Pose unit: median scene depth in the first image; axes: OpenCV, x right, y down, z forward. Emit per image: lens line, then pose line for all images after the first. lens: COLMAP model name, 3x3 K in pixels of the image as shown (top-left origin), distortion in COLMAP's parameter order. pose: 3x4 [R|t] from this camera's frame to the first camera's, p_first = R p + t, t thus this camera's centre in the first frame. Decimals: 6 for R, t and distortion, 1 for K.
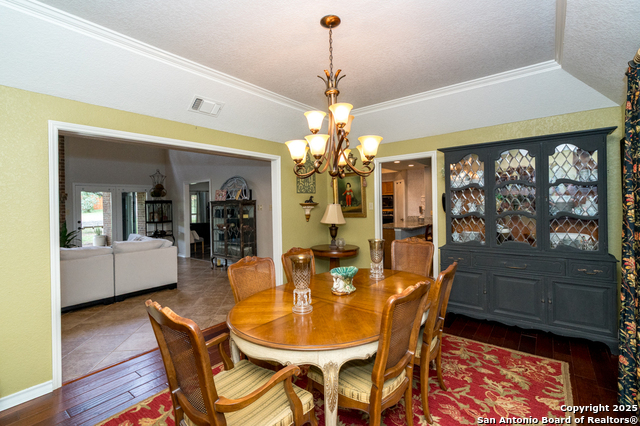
lens RADIAL K [[294.9, 0, 320.3], [0, 294.9, 211.7], [0, 0, 1]] dist [0.001640, 0.000394]
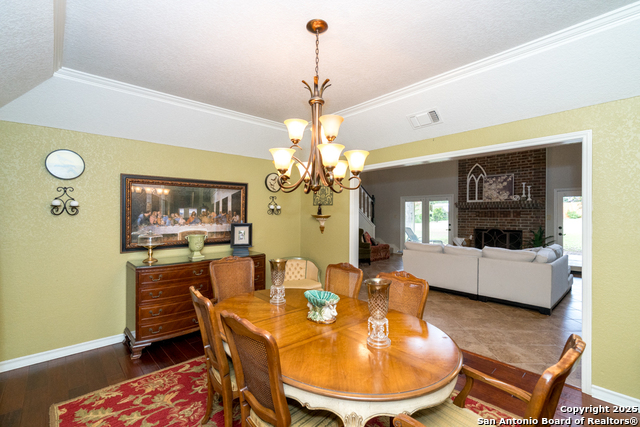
lens RADIAL K [[287.5, 0, 325.8], [0, 287.5, 213.1], [0, 0, 1]] dist [-0.001119, -0.000154]
pose [[-0.167019, 0.005125, -0.985940, 0.919269], [-0.012398, 0.999897, 0.007298, -0.043542], [0.985876, 0.013442, -0.166938, 1.208595]]
